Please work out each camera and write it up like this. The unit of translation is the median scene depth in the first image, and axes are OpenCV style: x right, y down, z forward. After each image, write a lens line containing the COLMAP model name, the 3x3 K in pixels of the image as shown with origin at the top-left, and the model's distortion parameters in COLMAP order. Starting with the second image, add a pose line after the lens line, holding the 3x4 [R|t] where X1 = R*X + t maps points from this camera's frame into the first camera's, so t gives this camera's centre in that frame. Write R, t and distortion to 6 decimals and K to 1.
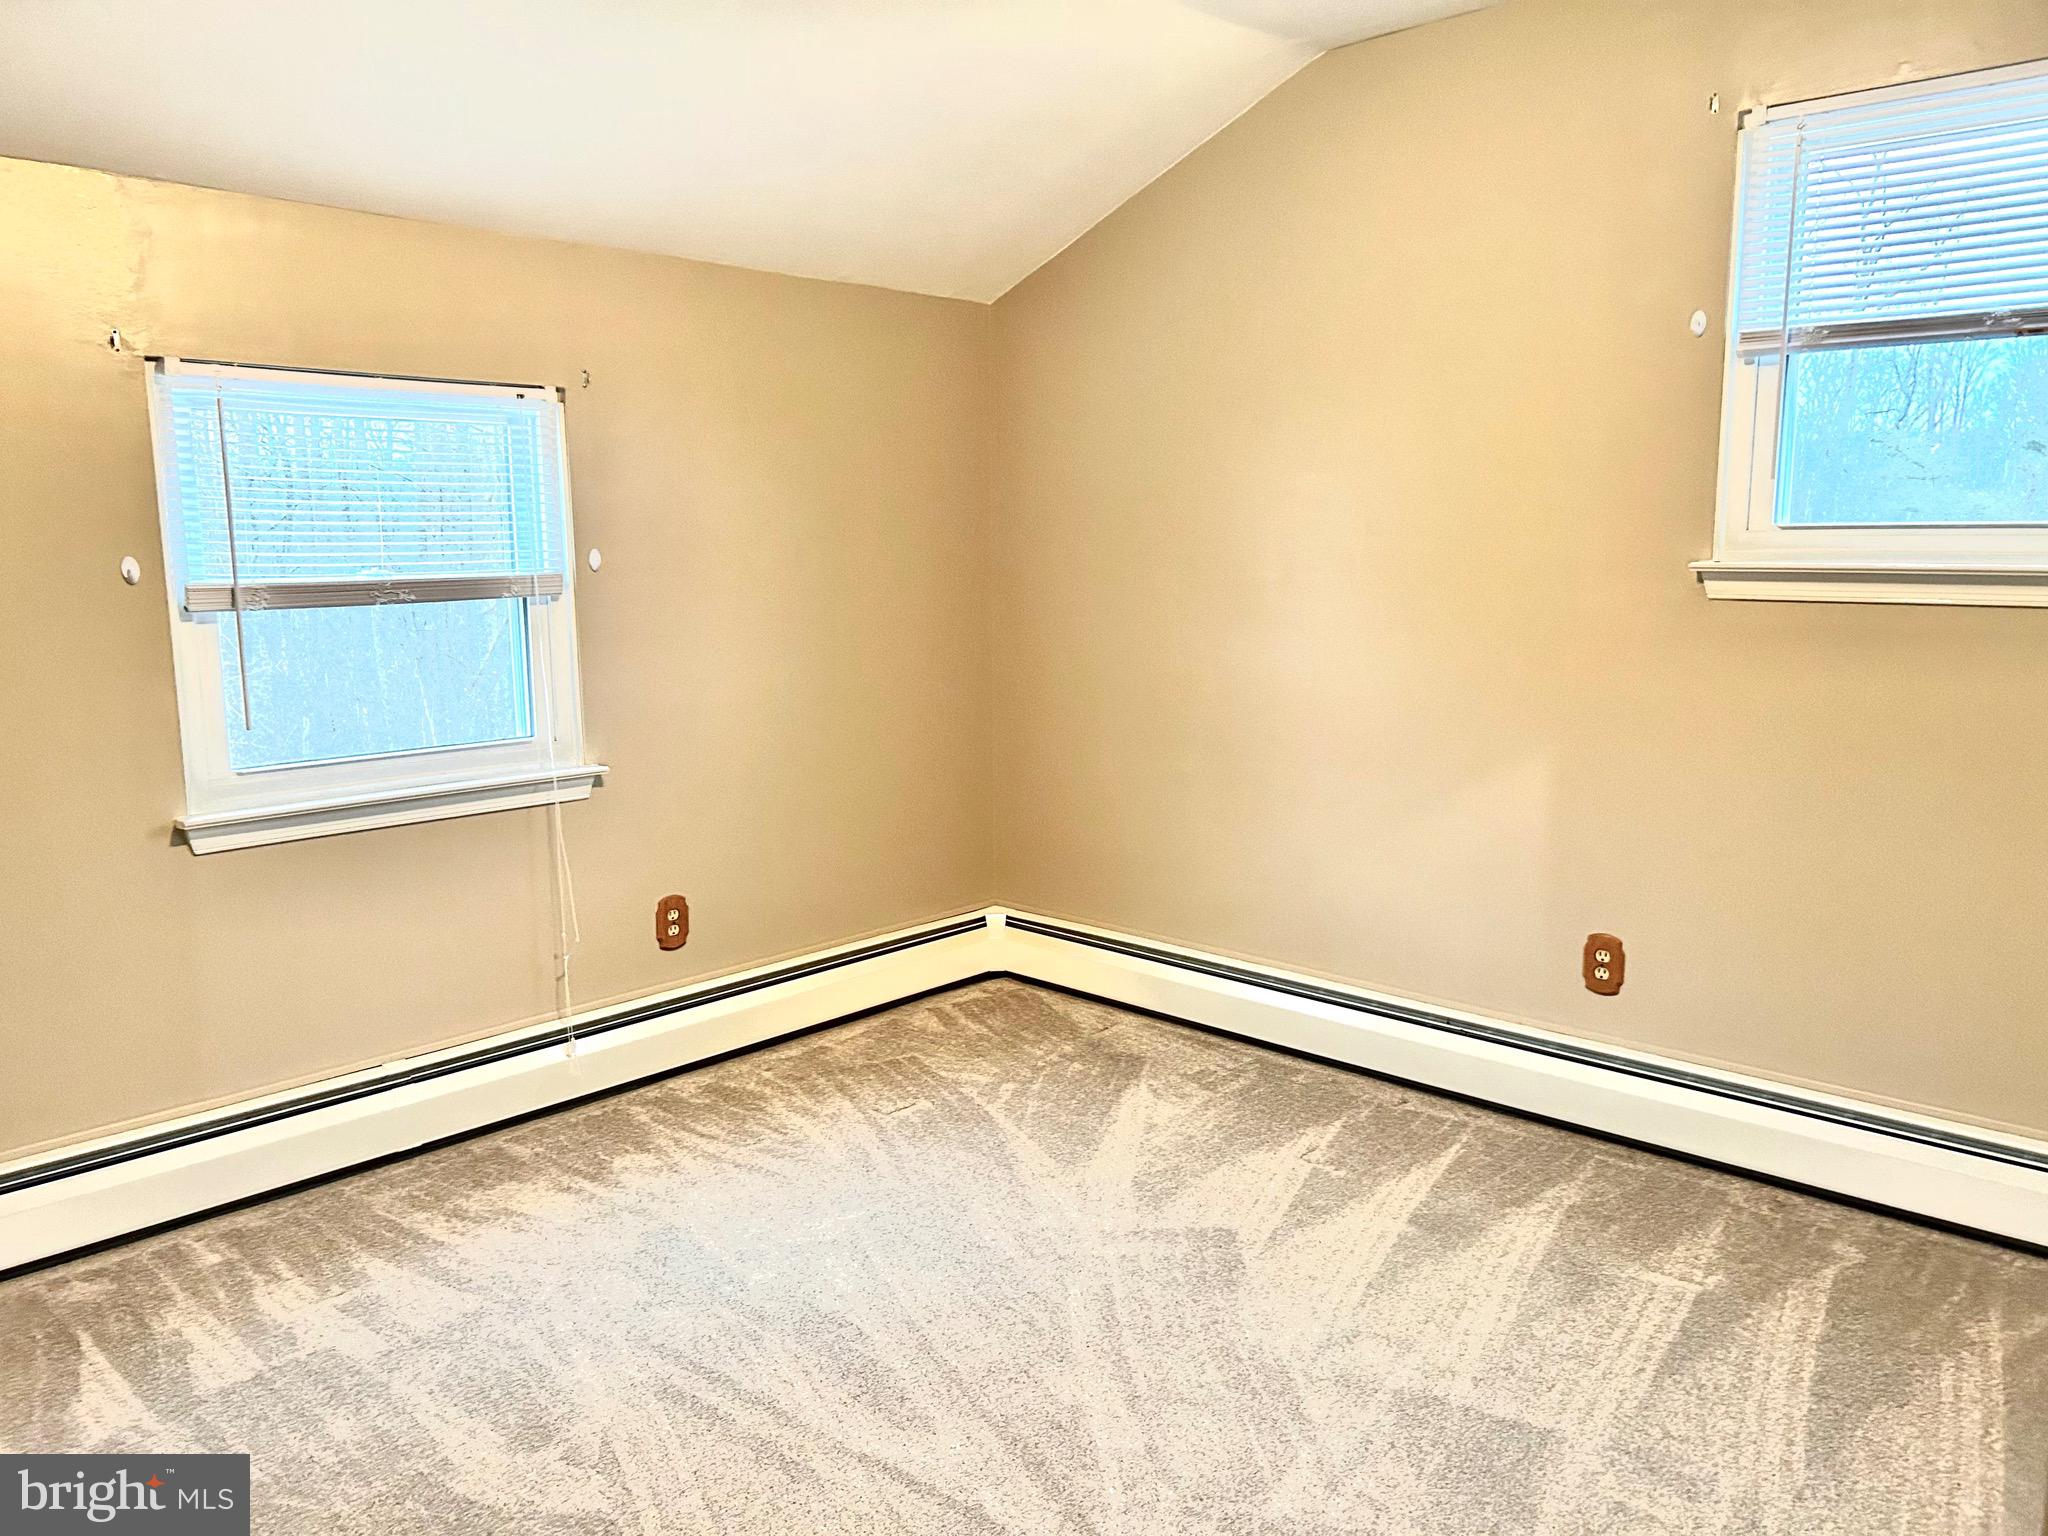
lens RADIAL K [[1538.4, 0, 1016.8], [0, 1538.4, 779.3], [0, 0, 1]] dist [0.107609, -0.151375]
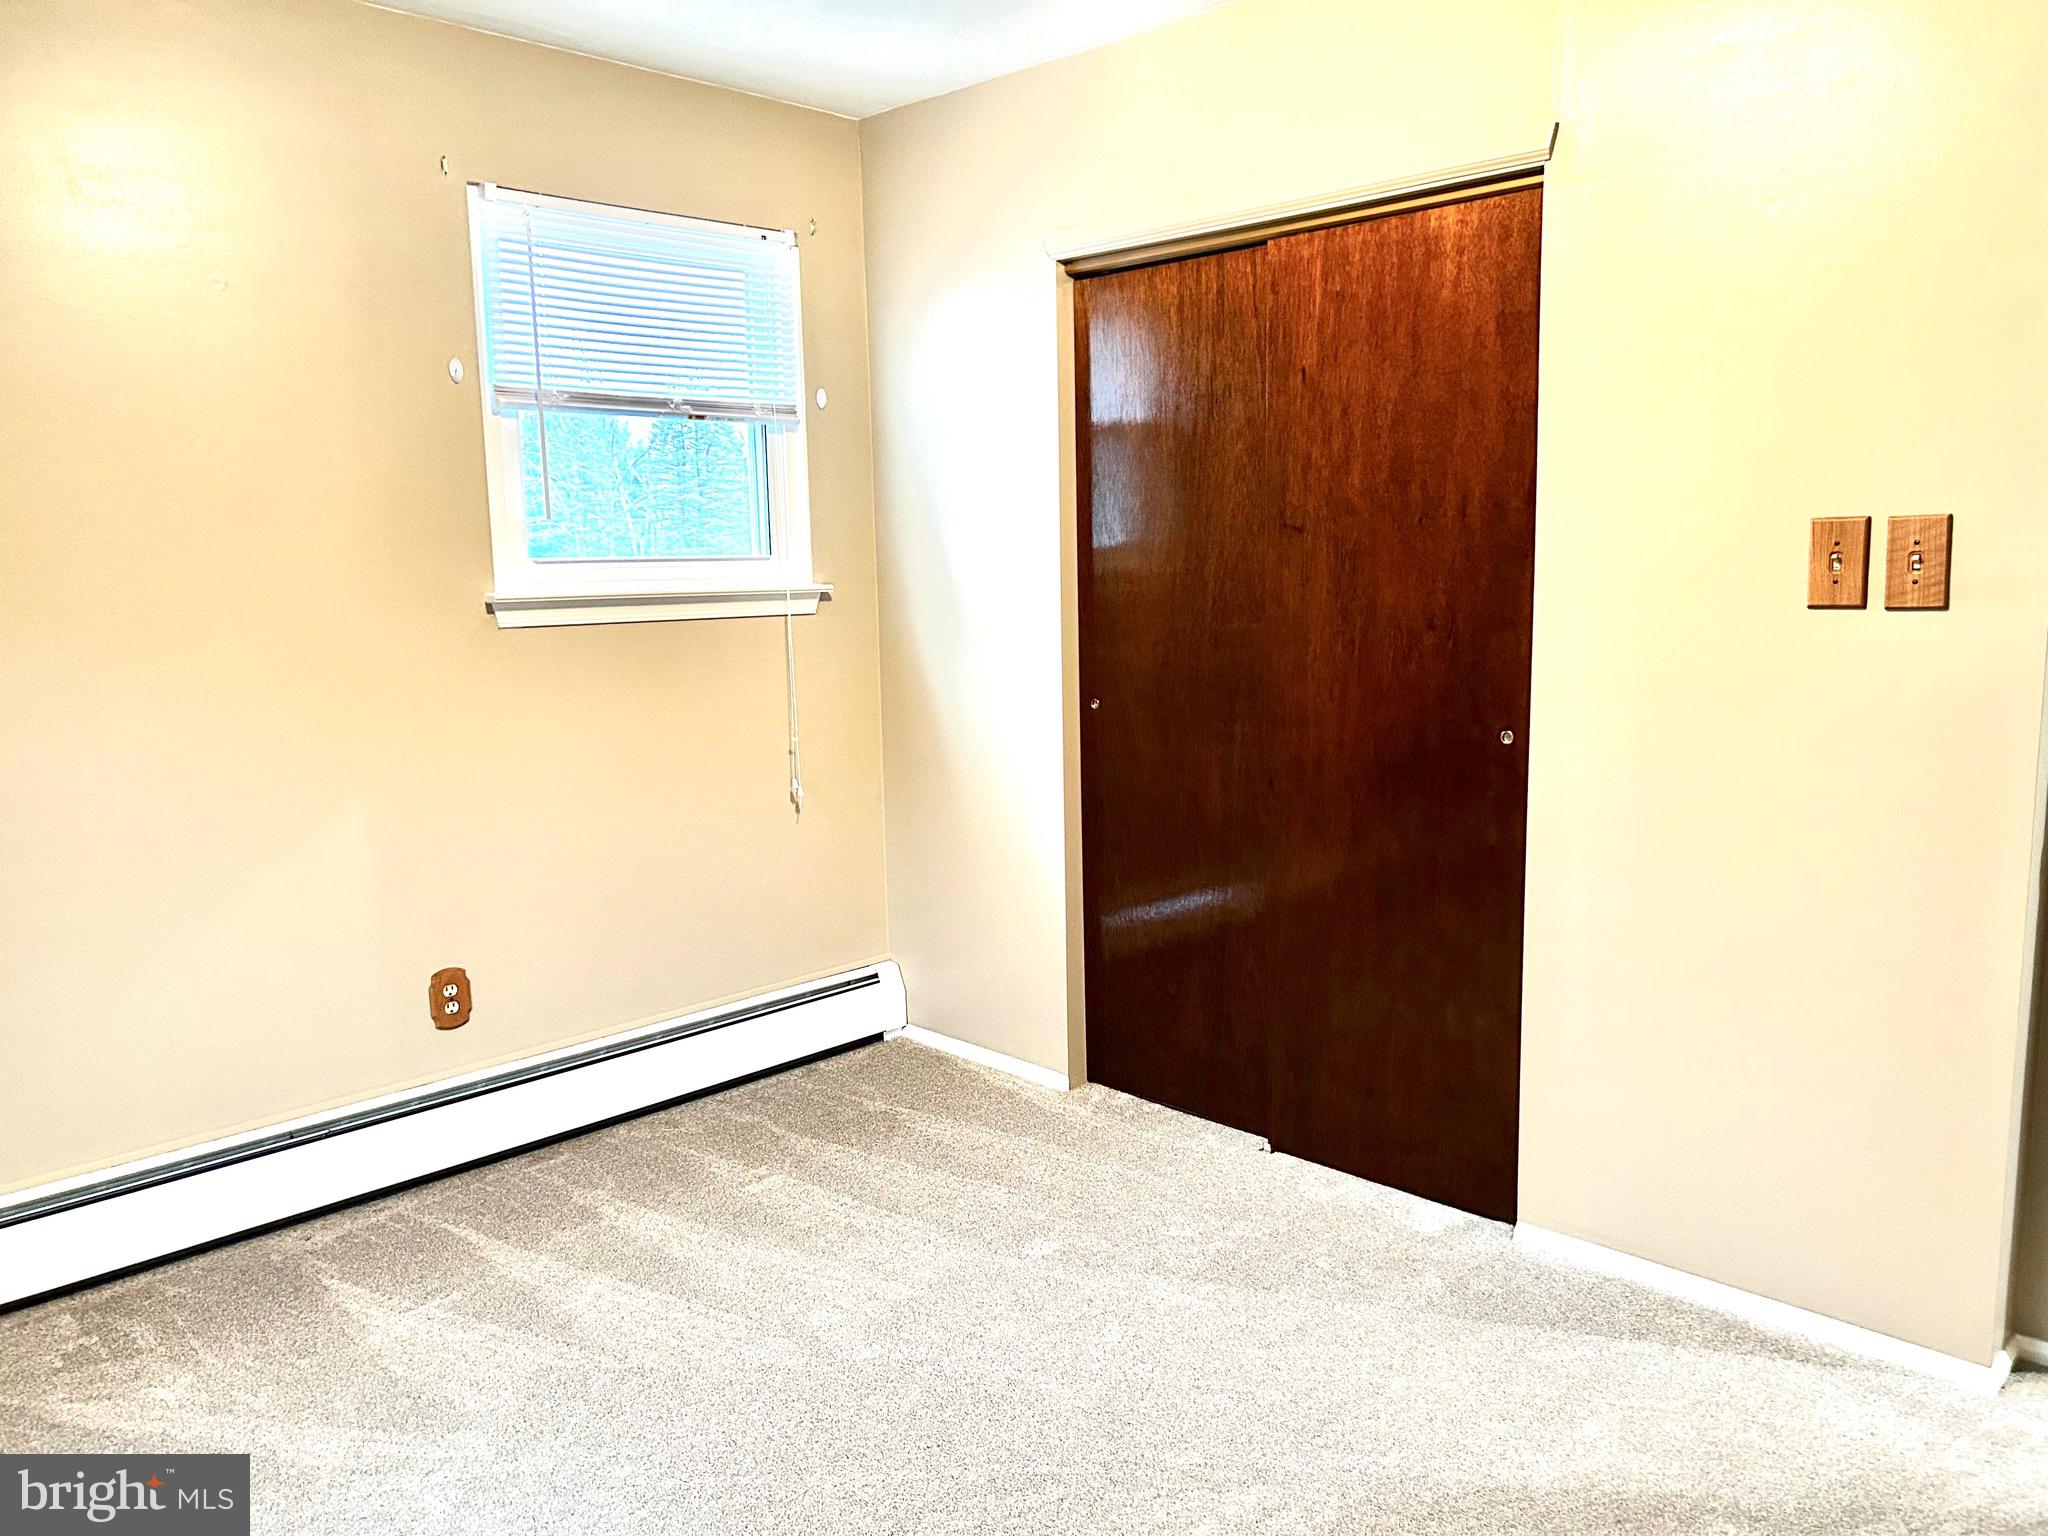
lens RADIAL K [[1552.8, 0, 1026.2], [0, 1552.8, 778.5], [0, 0, 1]] dist [0.073406, -0.068182]
pose [[0.024139, -0.136424, 0.990356, -0.636638], [0.177519, 0.975487, 0.130049, -0.090271], [-0.983821, 0.172668, 0.047765, 0.608692]]
